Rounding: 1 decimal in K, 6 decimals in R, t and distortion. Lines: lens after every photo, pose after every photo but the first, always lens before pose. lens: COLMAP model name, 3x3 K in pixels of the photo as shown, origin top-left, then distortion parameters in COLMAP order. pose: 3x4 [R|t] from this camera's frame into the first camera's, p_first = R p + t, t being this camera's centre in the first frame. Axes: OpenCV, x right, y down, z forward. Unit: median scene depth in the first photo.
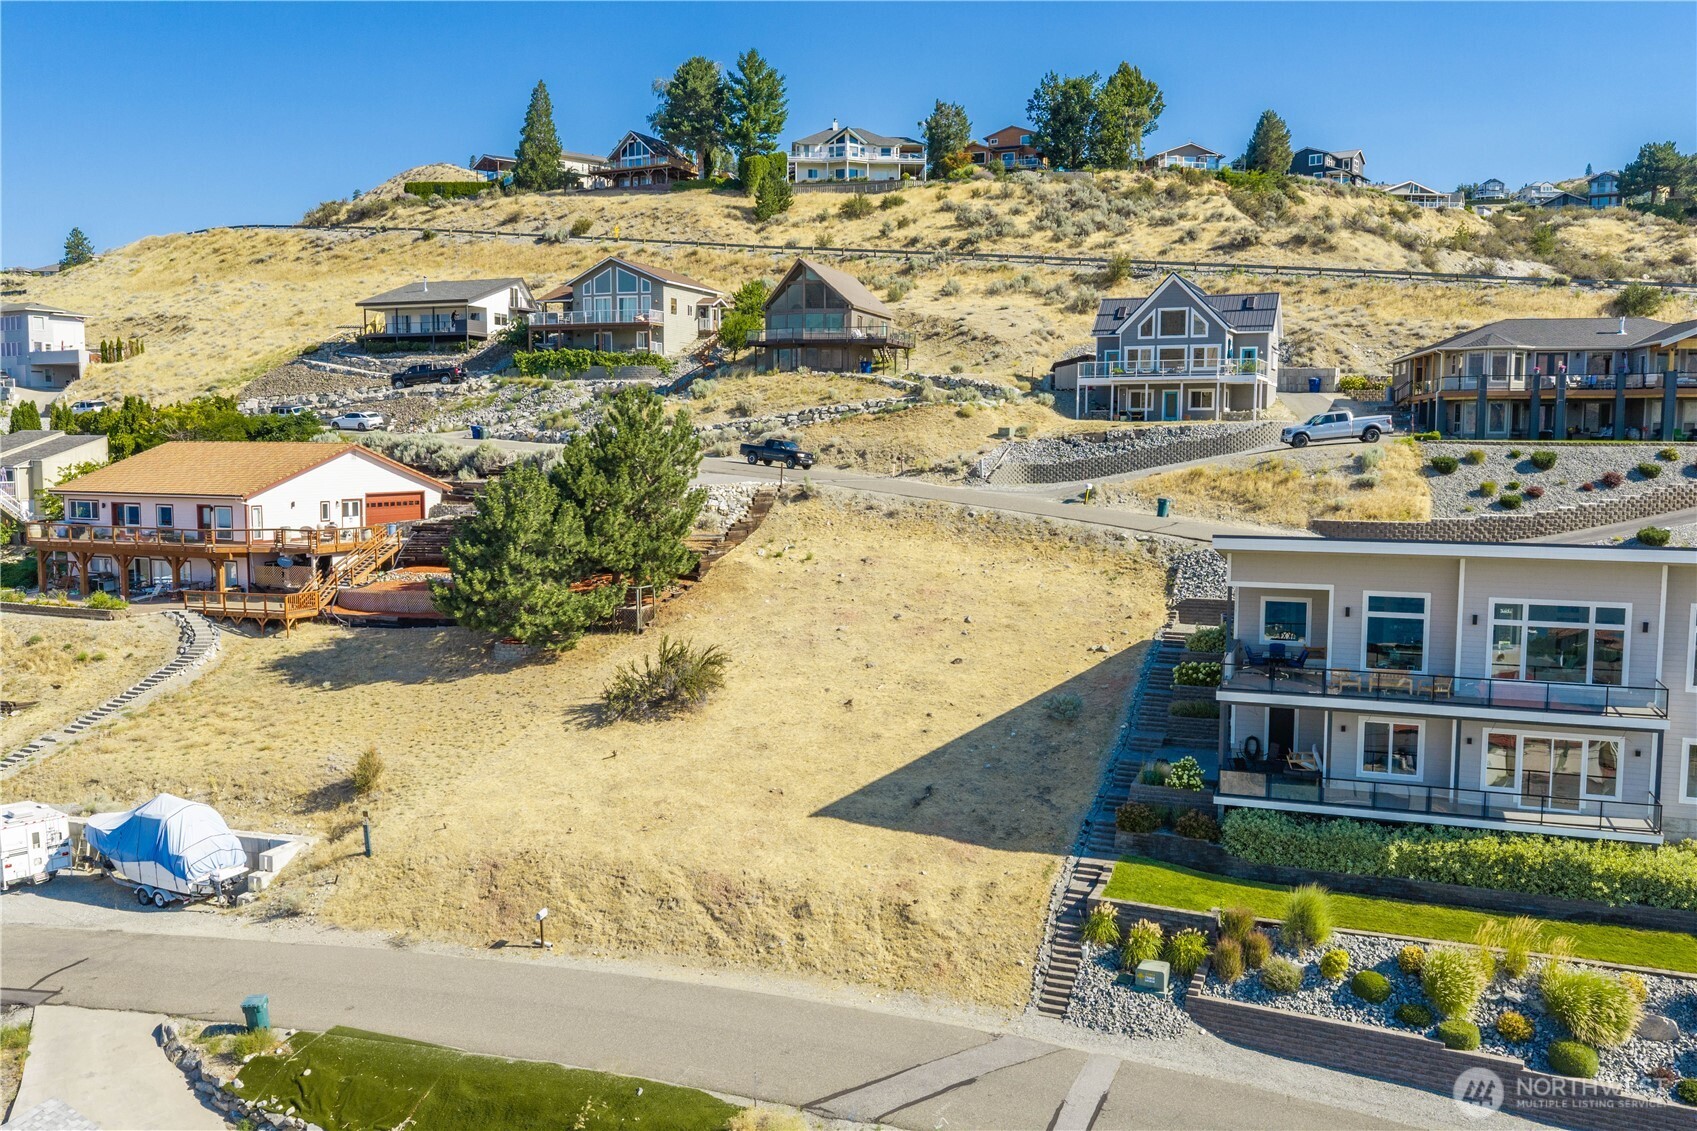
lens RADIAL K [[1405.4, 0, 850.1], [0, 1405.4, 572.8], [0, 0, 1]] dist [0.022792, -0.042088]
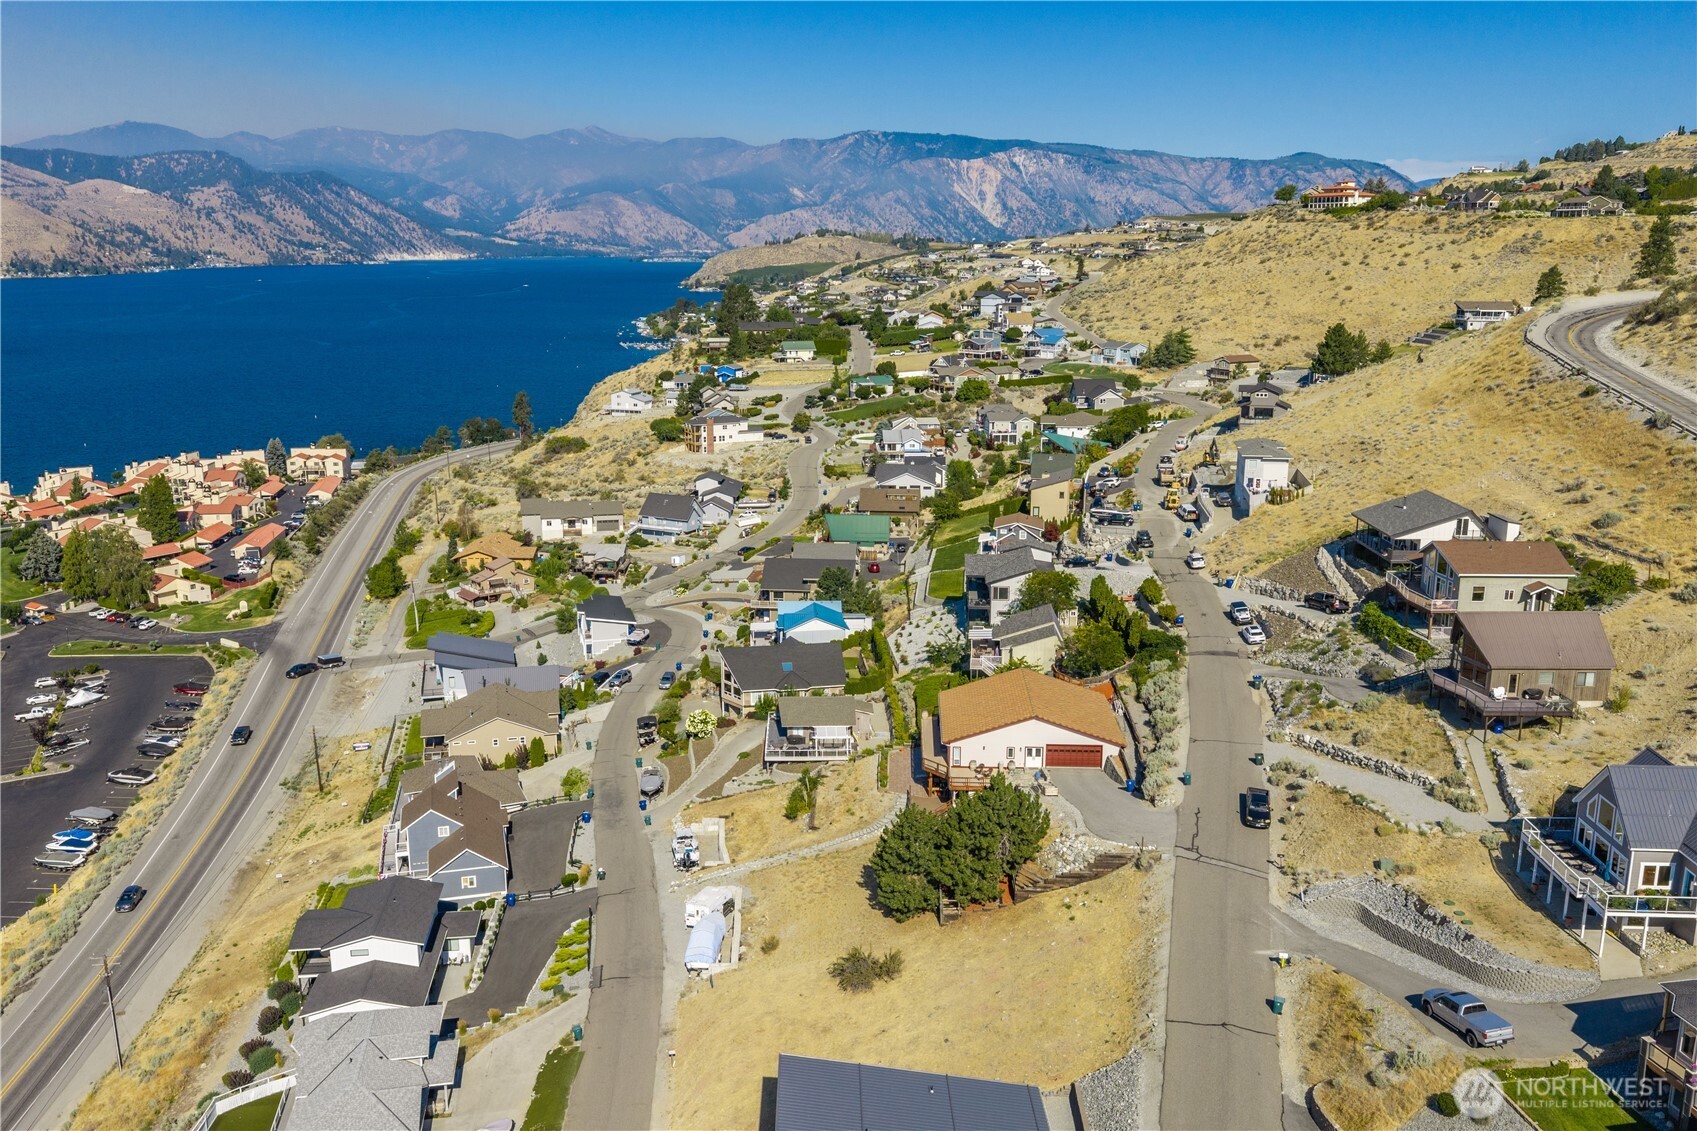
lens RADIAL K [[1405.4, 0, 850.3], [0, 1405.4, 565.2], [0, 0, 1]] dist [0.022792, -0.042088]
pose [[0.359794, 0.203972, -0.910464, 1.100099], [-0.085319, 0.978916, 0.185591, -0.598357], [0.929123, 0.010905, 0.369611, 0.245486]]
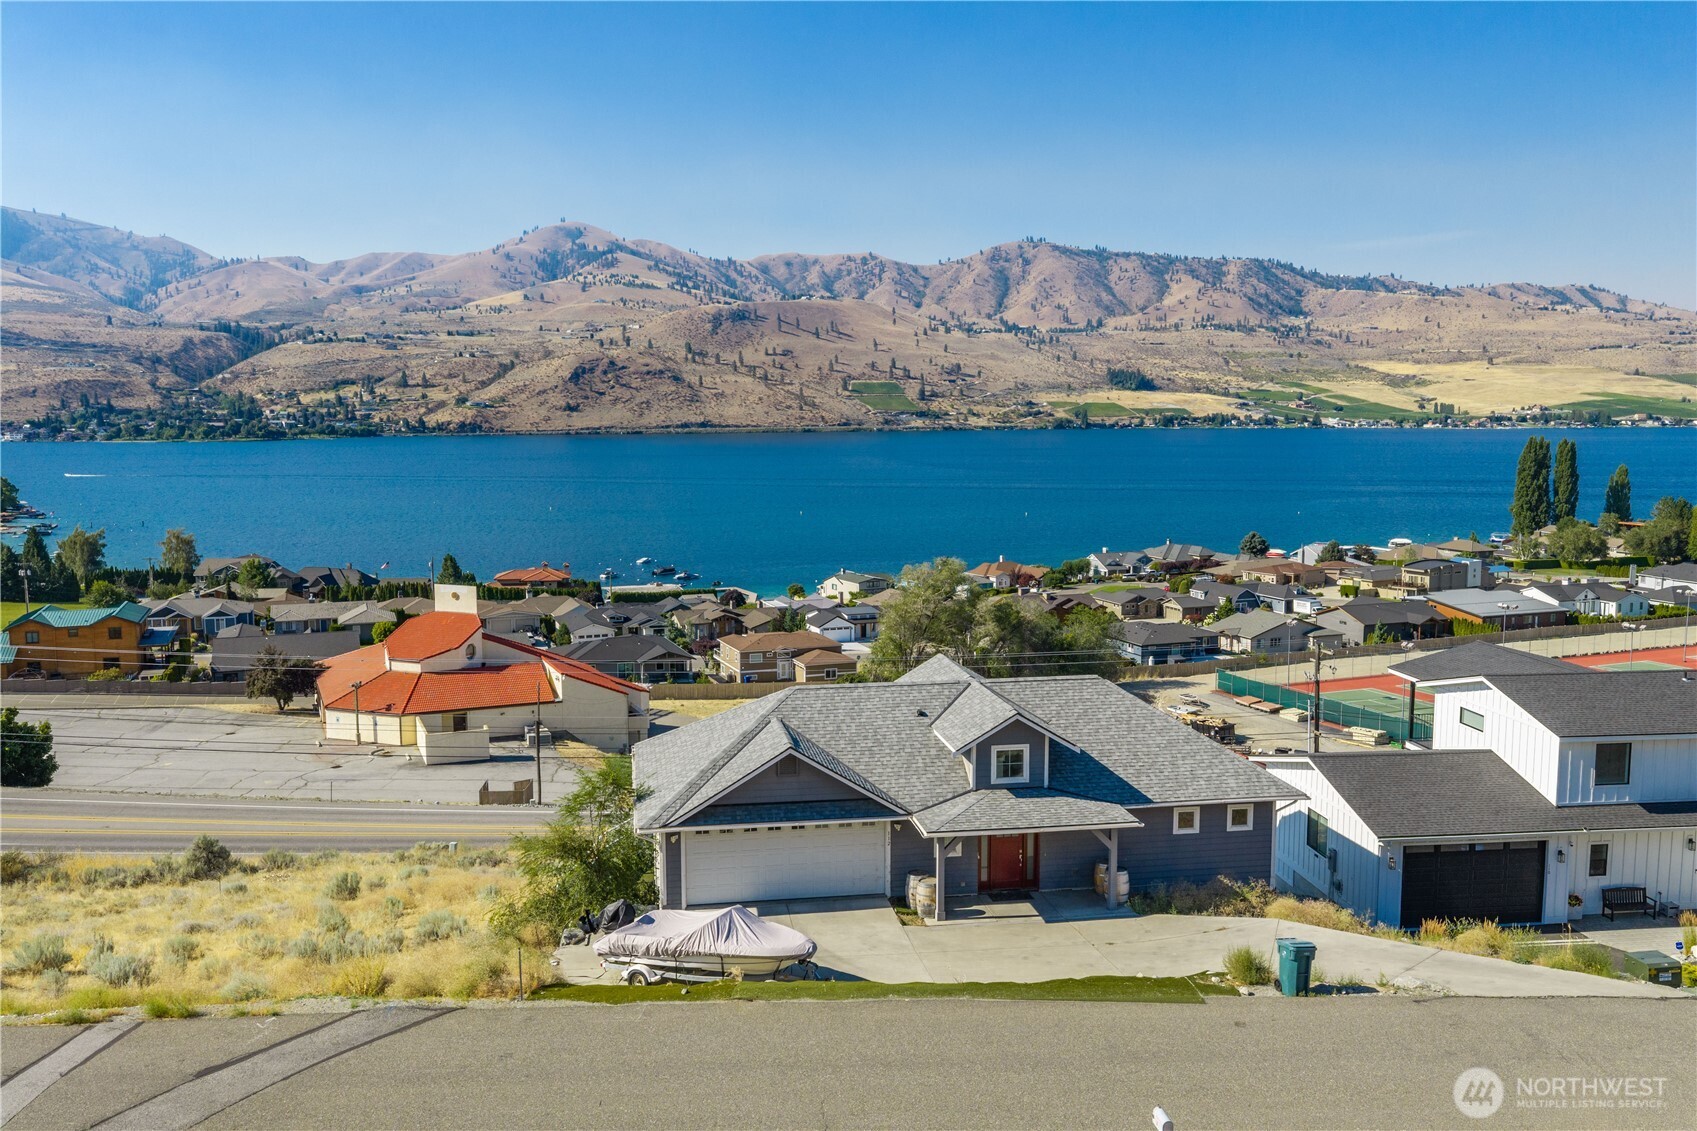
lens RADIAL K [[1405.4, 0, 849.6], [0, 1405.4, 570.1], [0, 0, 1]] dist [0.022792, -0.042088]
pose [[-0.939673, 0.035880, -0.340186, 0.008719], [-0.035225, 0.979048, 0.200560, -0.005576], [0.340255, 0.200444, -0.918721, 0.801259]]
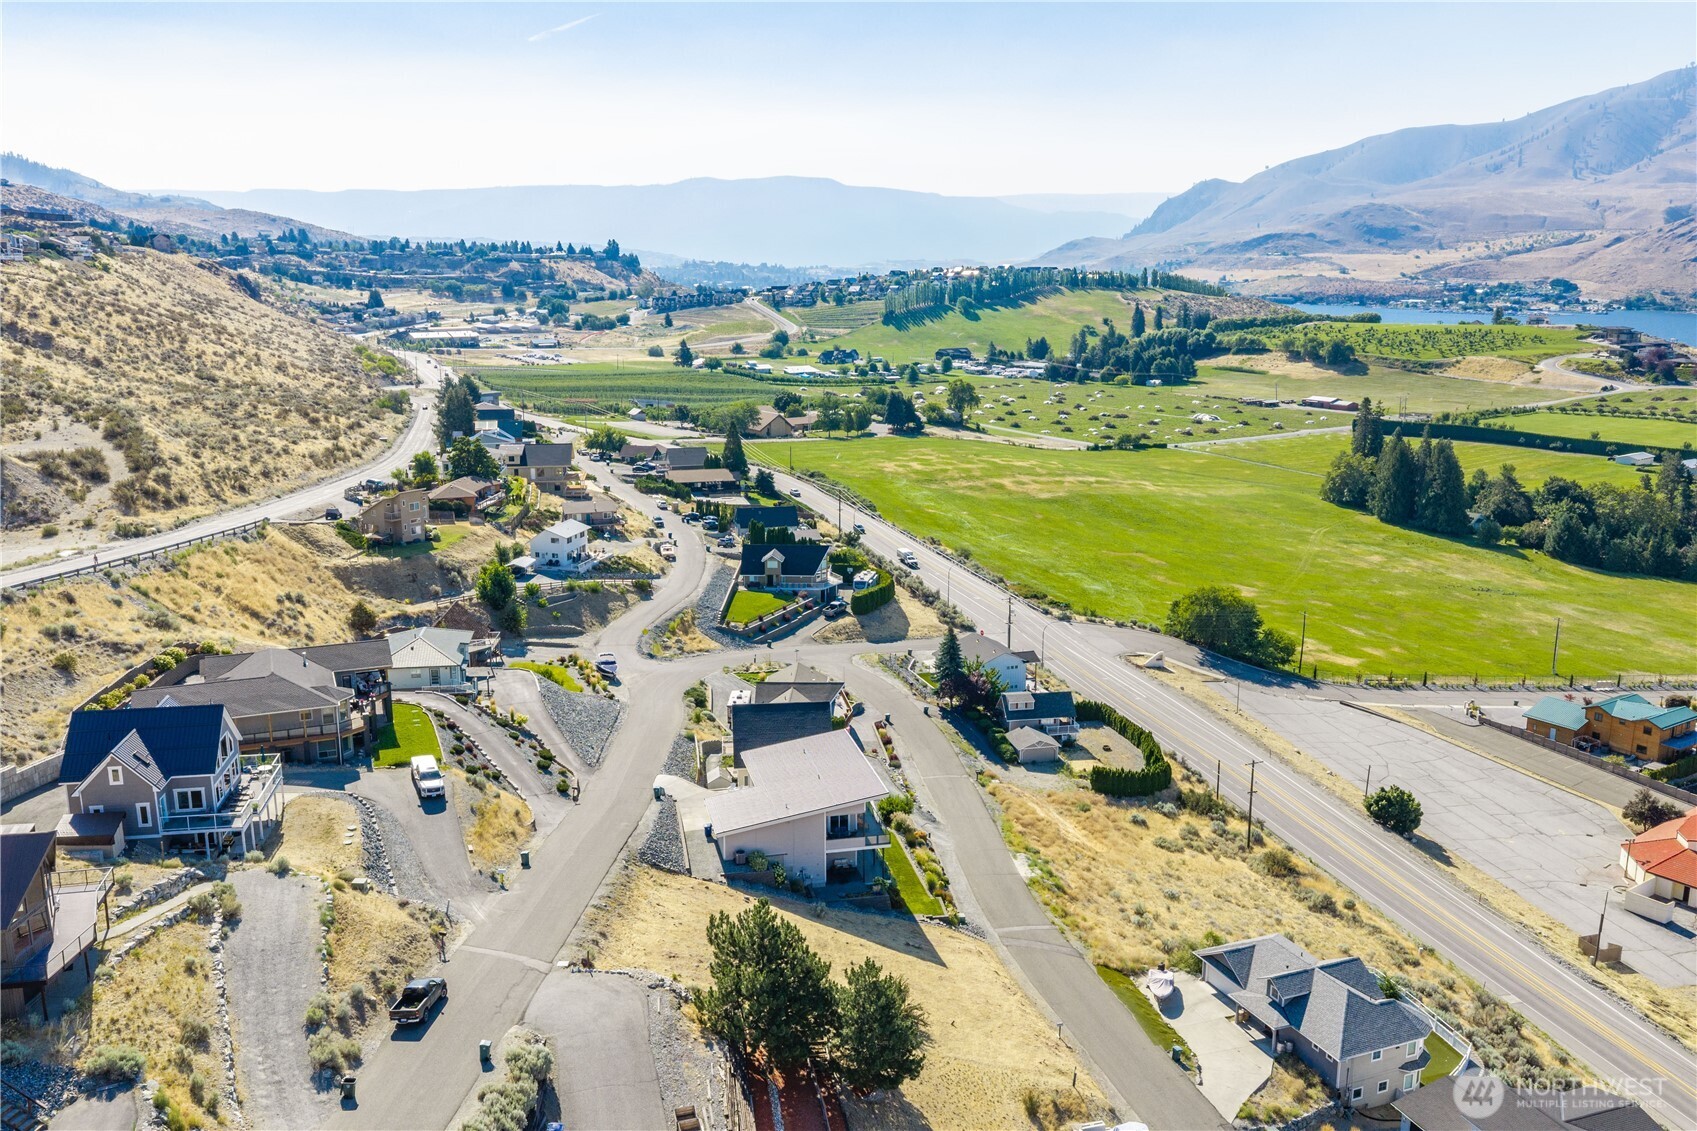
lens RADIAL K [[1405.4, 0, 846.5], [0, 1405.4, 563.9], [0, 0, 1]] dist [0.022792, -0.042088]
pose [[-0.541116, -0.189145, 0.819401, -1.118176], [0.073279, 0.960066, 0.270008, -0.722879], [-0.837749, 0.206150, -0.505647, 1.426613]]
